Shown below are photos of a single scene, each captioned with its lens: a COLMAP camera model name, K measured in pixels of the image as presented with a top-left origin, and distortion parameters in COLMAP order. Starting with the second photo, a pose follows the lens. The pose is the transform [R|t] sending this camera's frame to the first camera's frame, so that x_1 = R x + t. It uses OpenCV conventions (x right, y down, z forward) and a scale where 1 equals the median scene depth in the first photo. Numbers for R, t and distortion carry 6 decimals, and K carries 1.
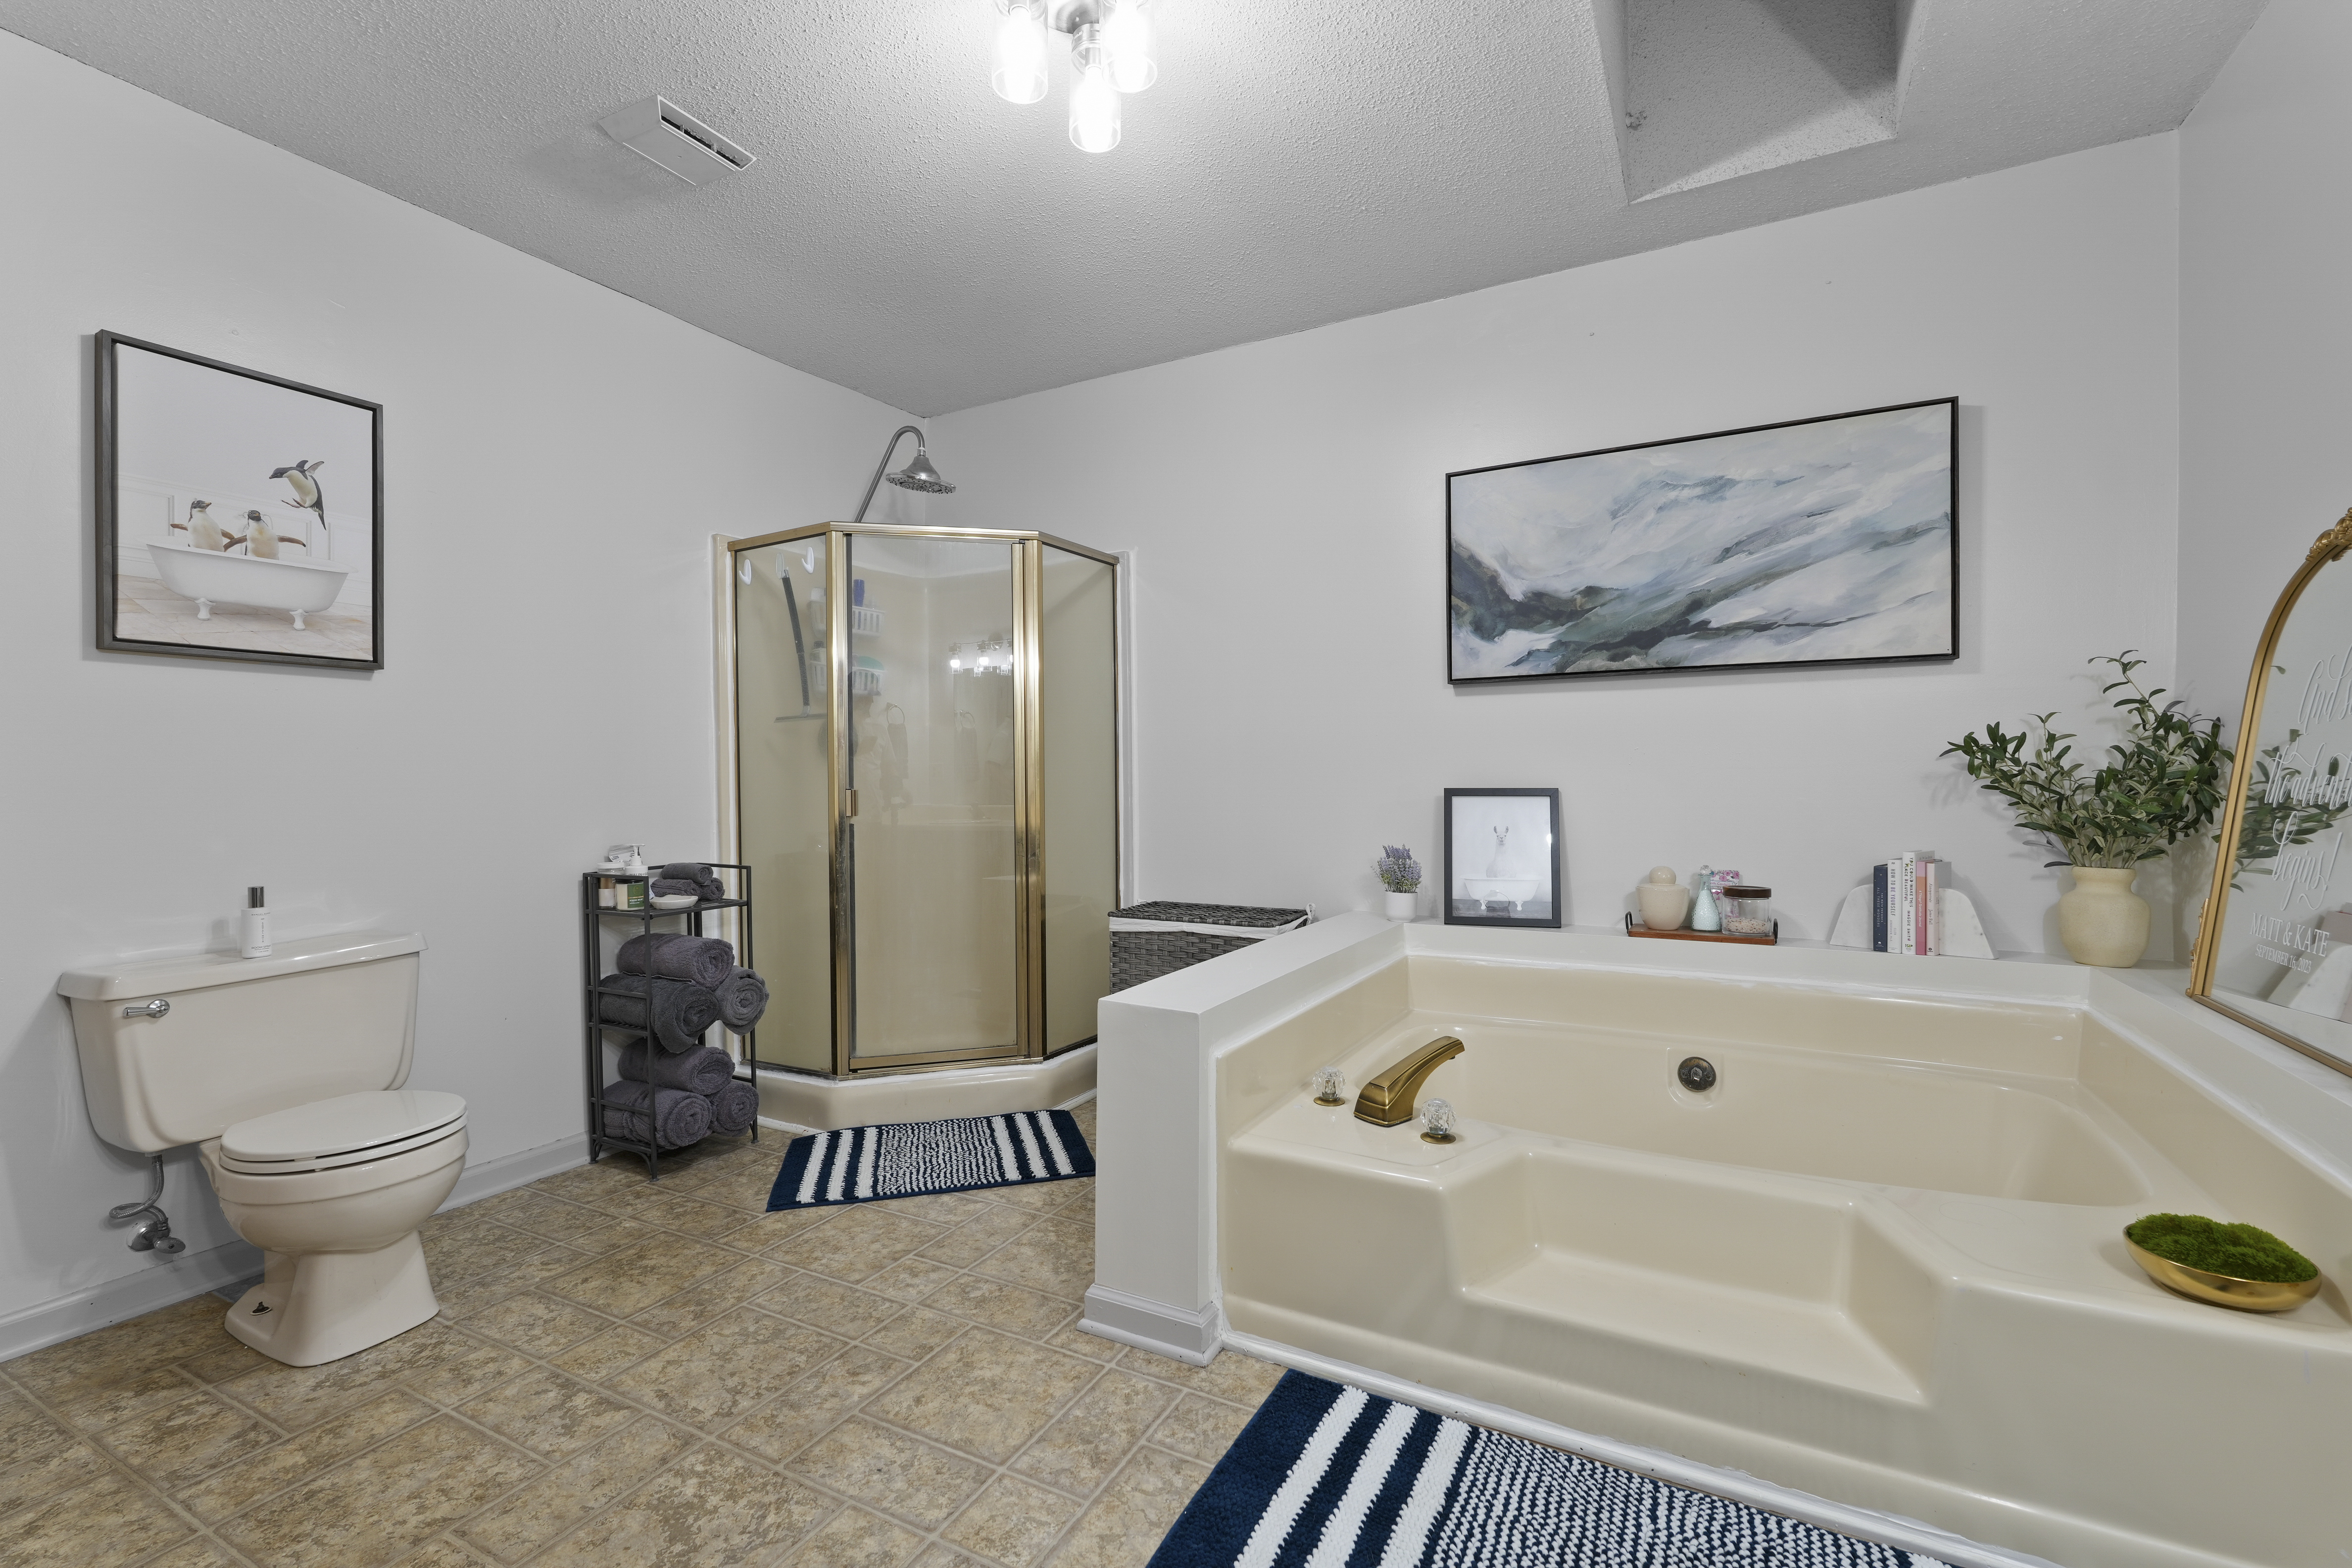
lens RADIAL K [[1020.1, 0, 1181.7], [0, 1020.1, 782.3], [0, 0, 1]] dist [0.001502, 0.000378]
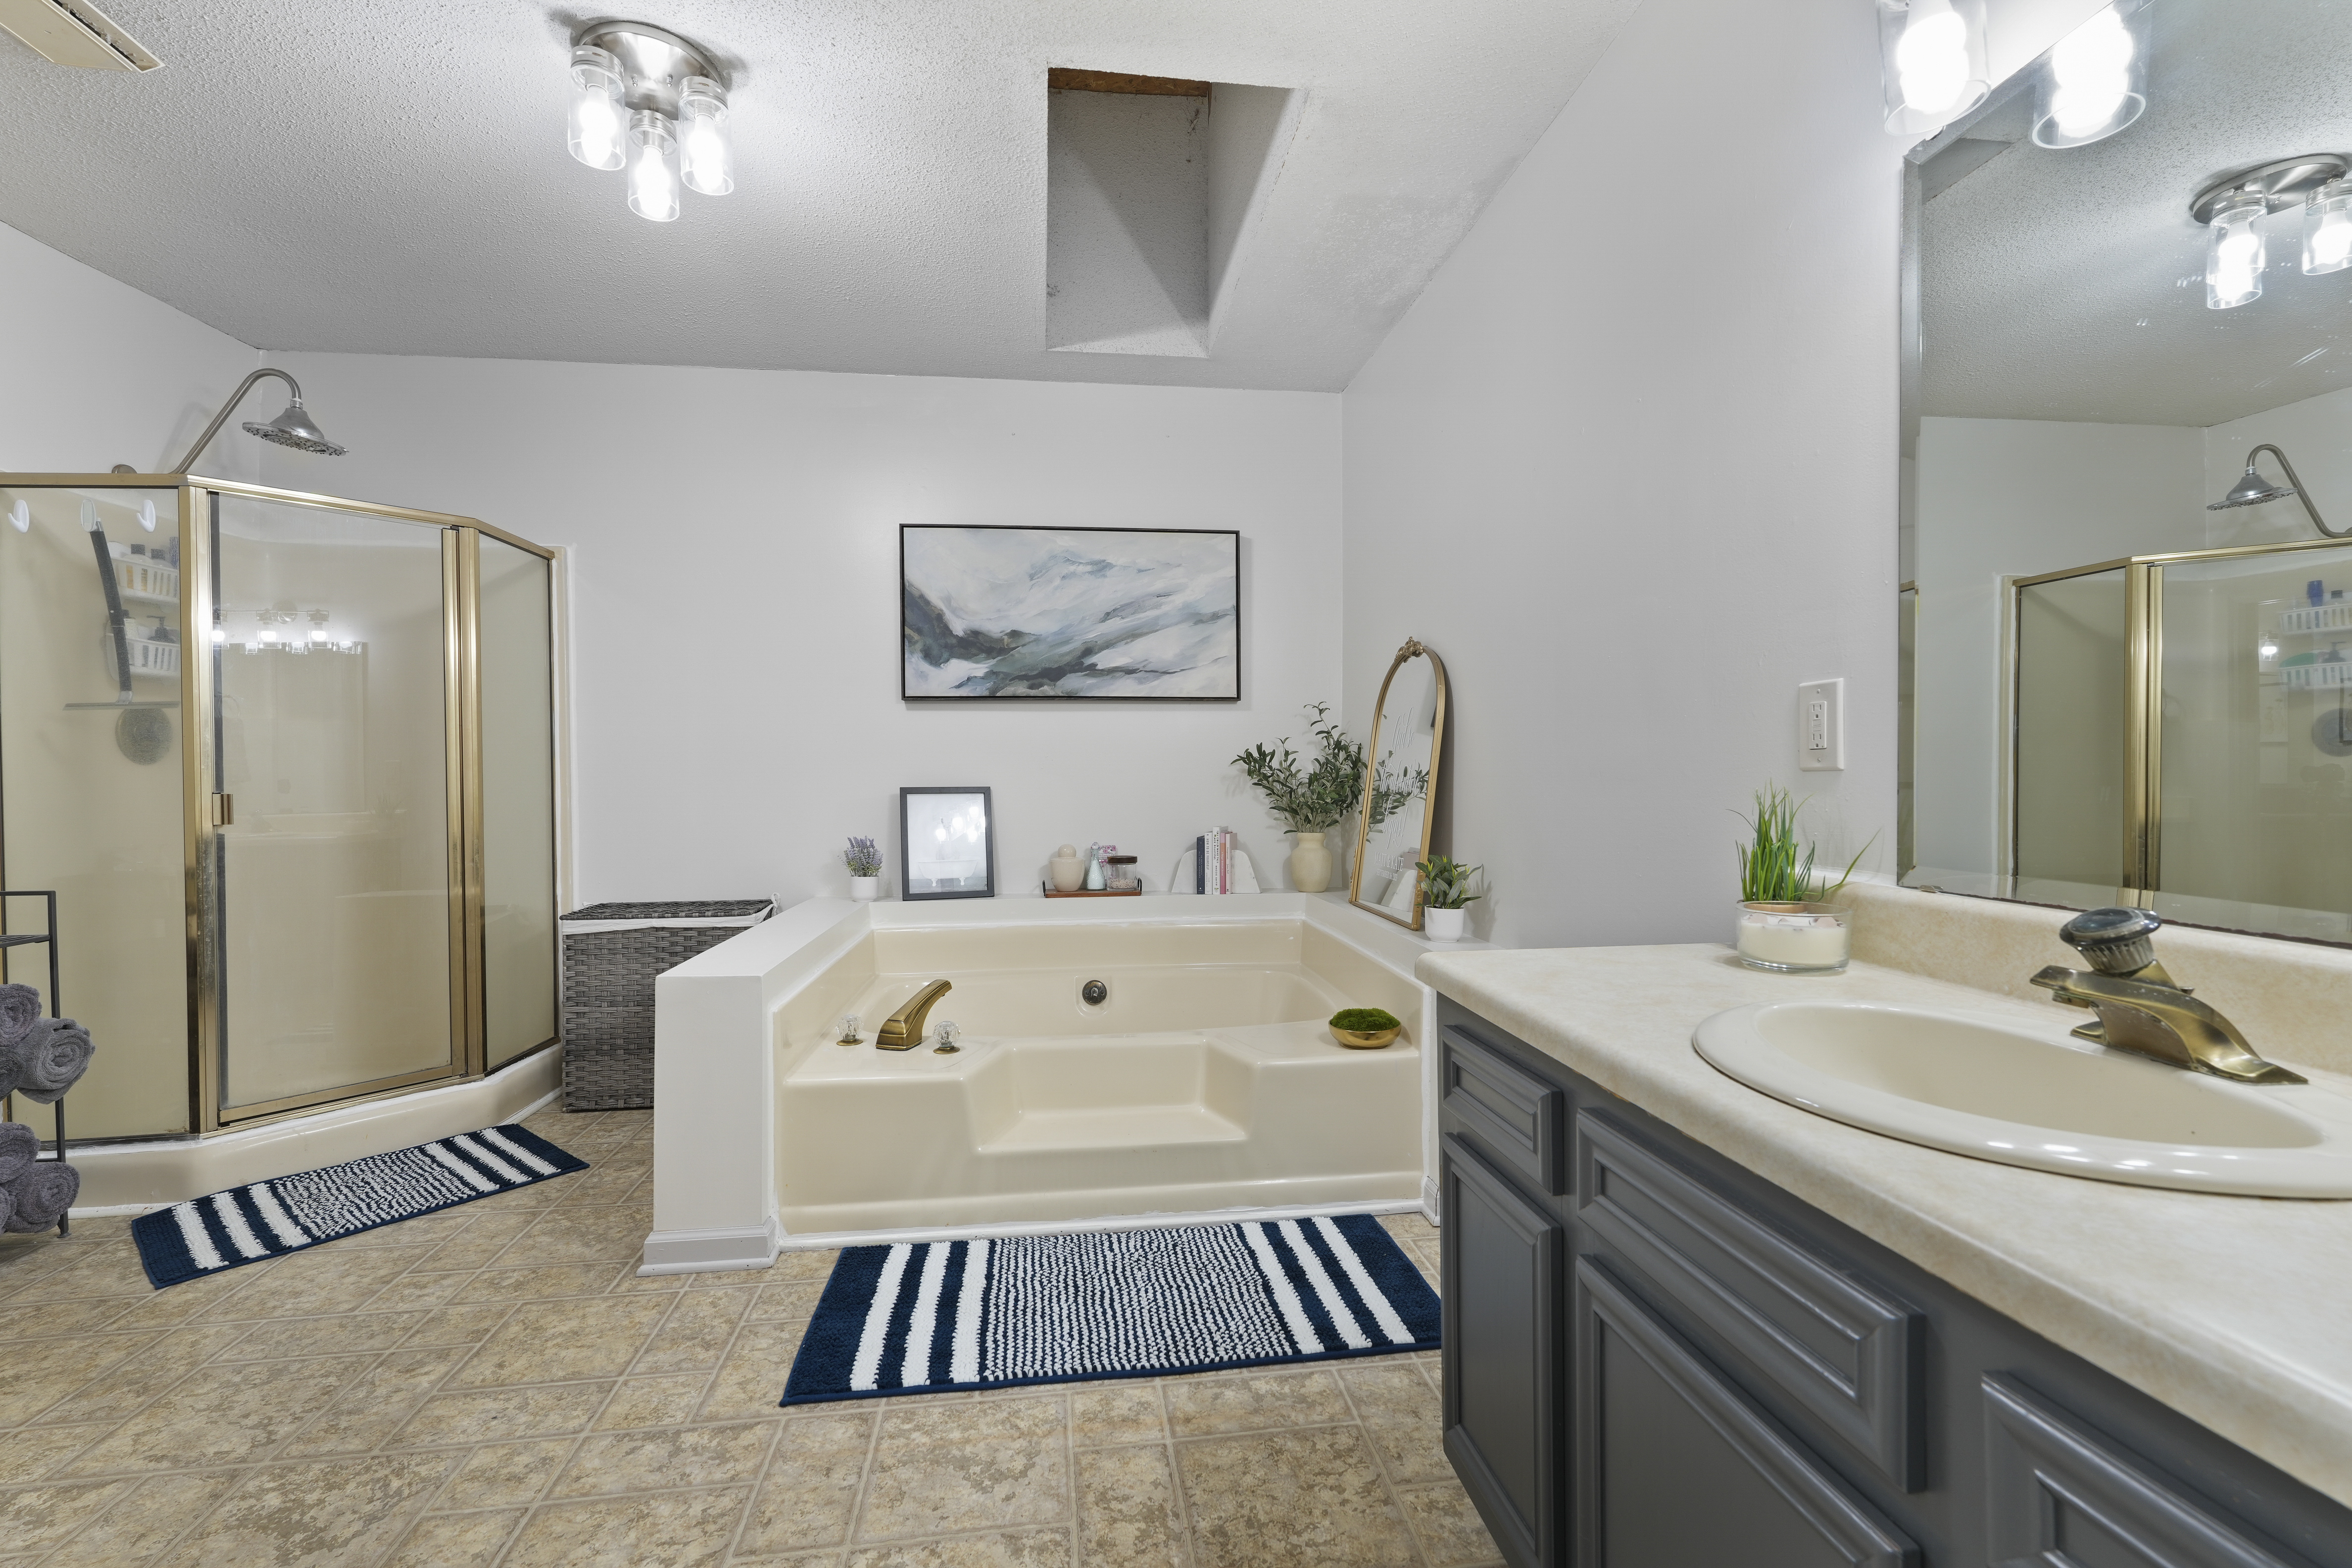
lens RADIAL K [[1020.1, 0, 1181.7], [0, 1020.1, 782.3], [0, 0, 1]] dist [0.001502, 0.000378]
pose [[0.810056, -0.003656, 0.586341, -0.209380], [0.004285, 0.999991, 0.000315, 0.001004], [-0.586337, 0.002257, 0.810064, -0.190625]]
